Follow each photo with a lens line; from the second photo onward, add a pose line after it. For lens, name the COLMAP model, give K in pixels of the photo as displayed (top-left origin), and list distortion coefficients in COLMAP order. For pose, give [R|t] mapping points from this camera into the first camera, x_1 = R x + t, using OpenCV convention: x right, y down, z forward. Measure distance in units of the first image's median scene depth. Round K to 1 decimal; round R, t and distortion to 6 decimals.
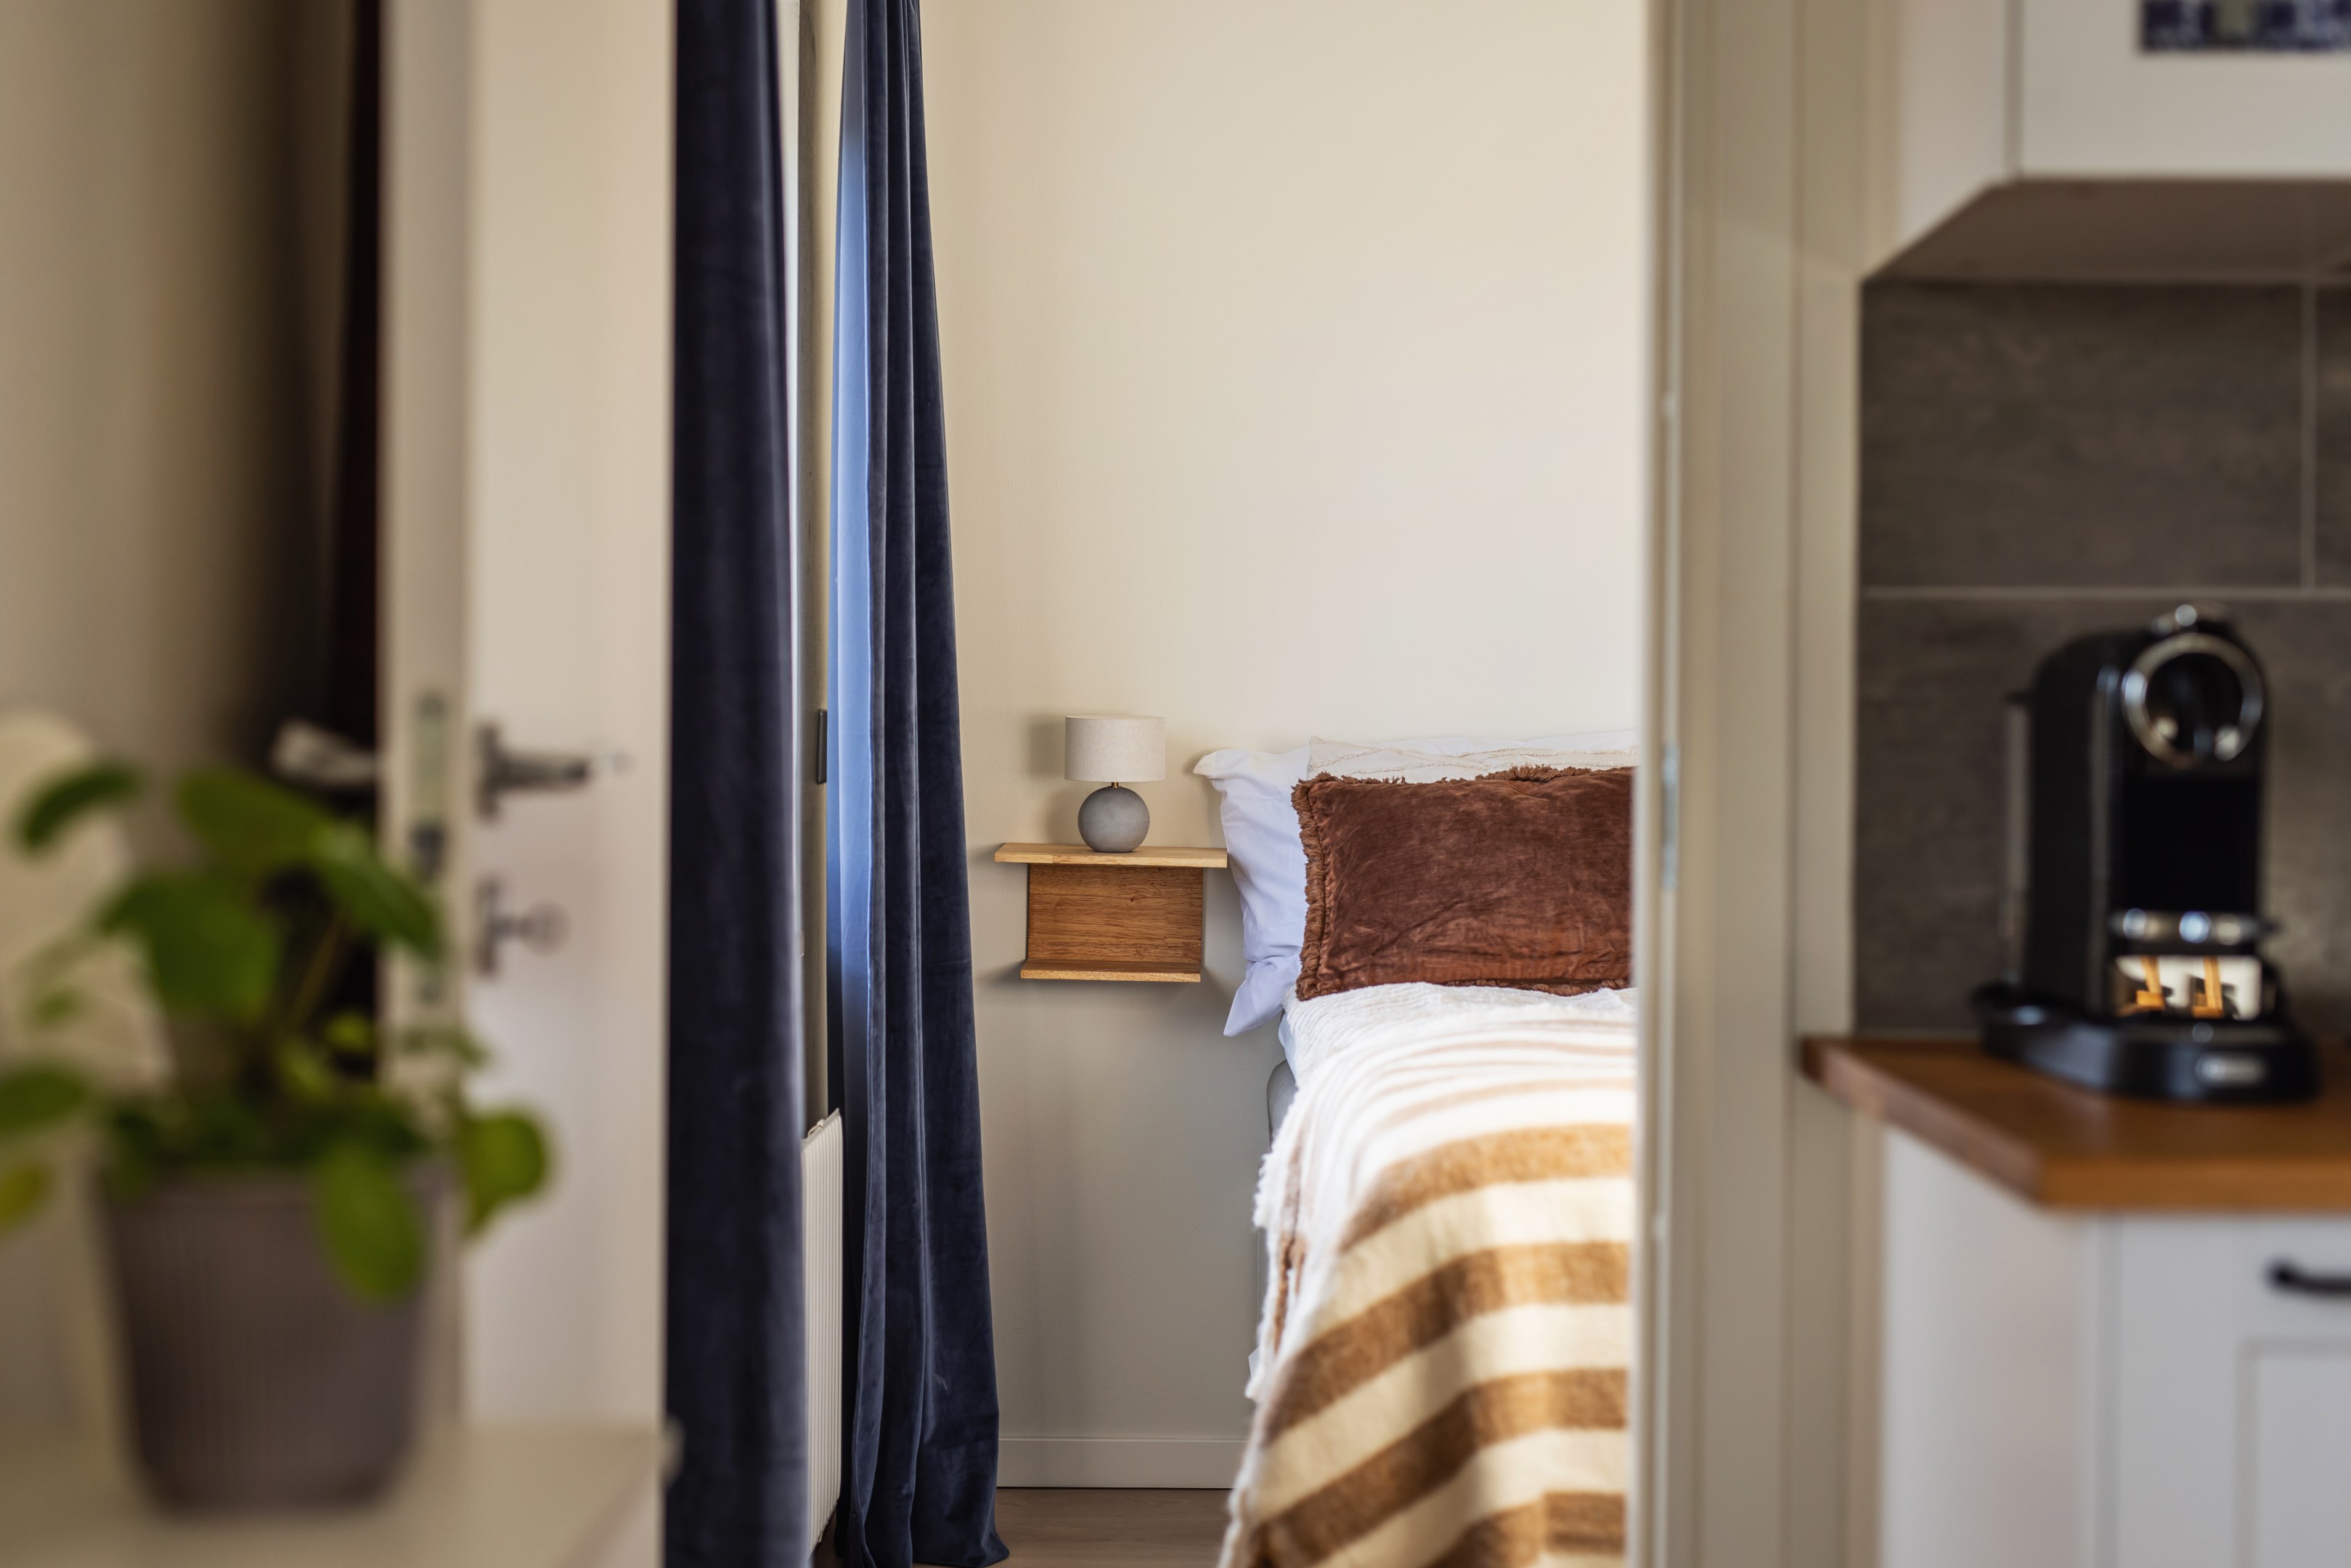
lens RADIAL K [[3257.1, 0, 1169.7], [0, 3257.1, 778.4], [0, 0, 1]] dist [-0.001731, 0.000000]
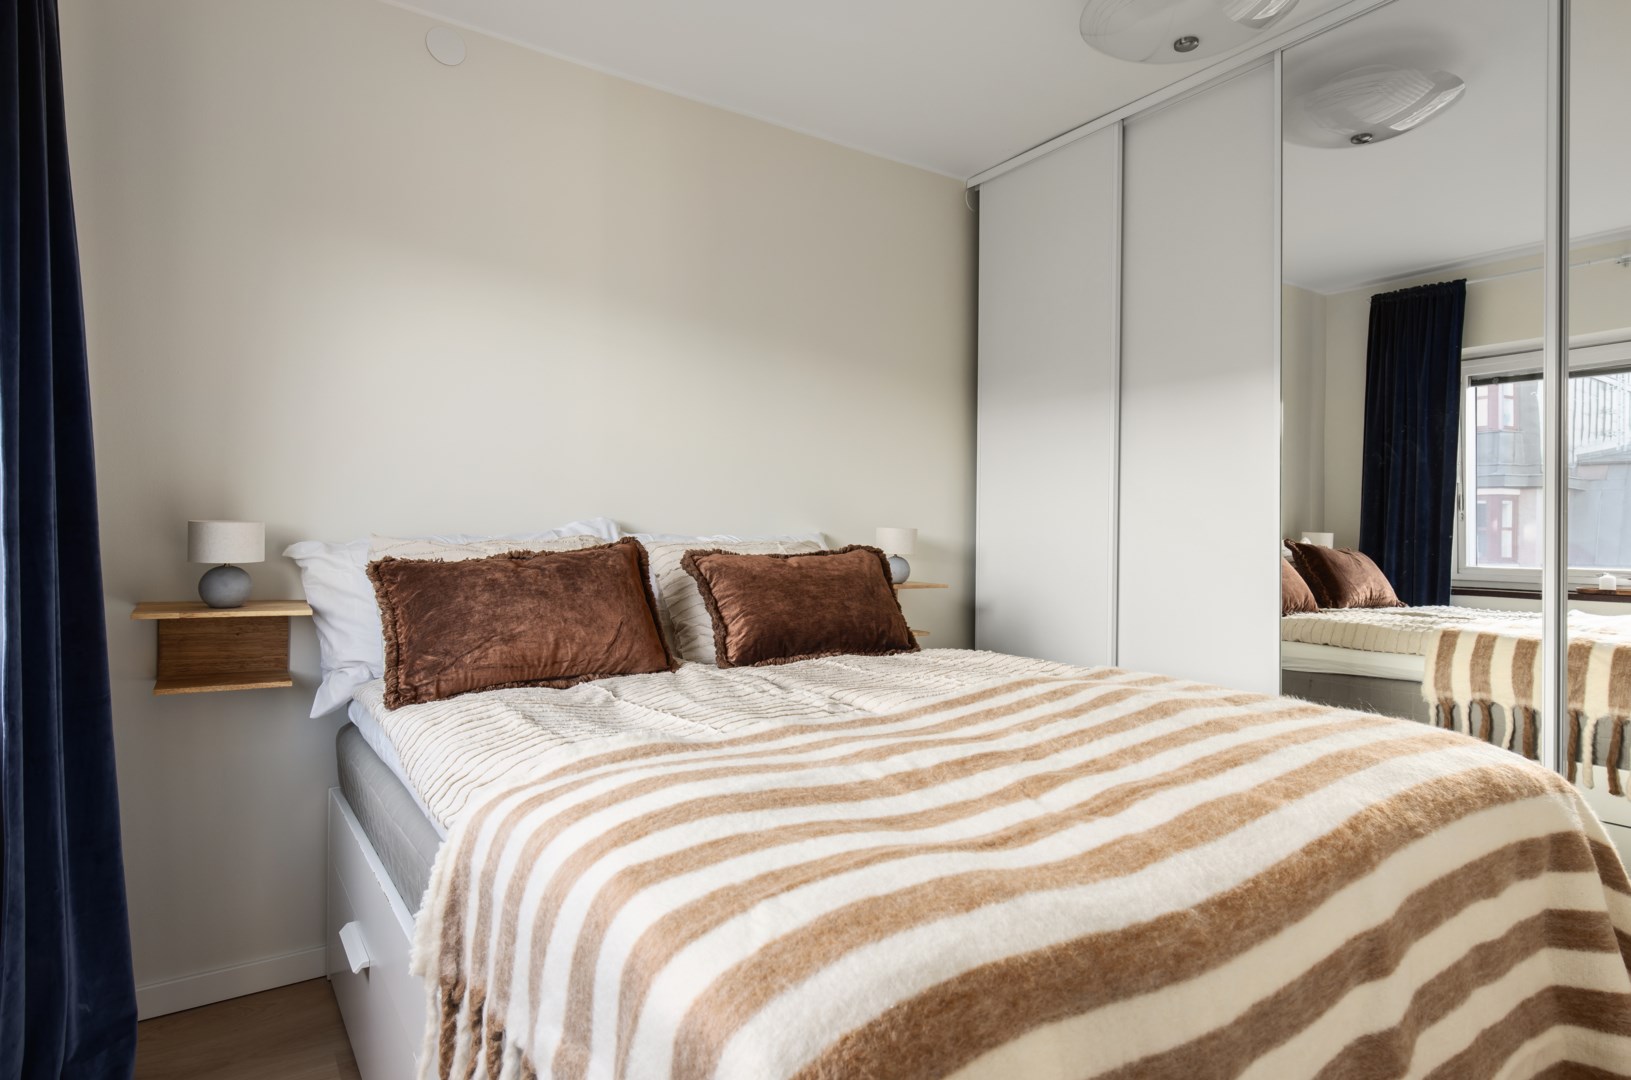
lens RADIAL K [[916.0, 0, 825.9], [0, 916.0, 536.9], [0, 0, 1]] dist [0.008528, -0.002589]
pose [[0.829113, -0.006075, 0.559048, -0.027850], [0.011076, 0.999923, -0.005560, -0.006579], [-0.558971, 0.010802, 0.829117, 0.521180]]
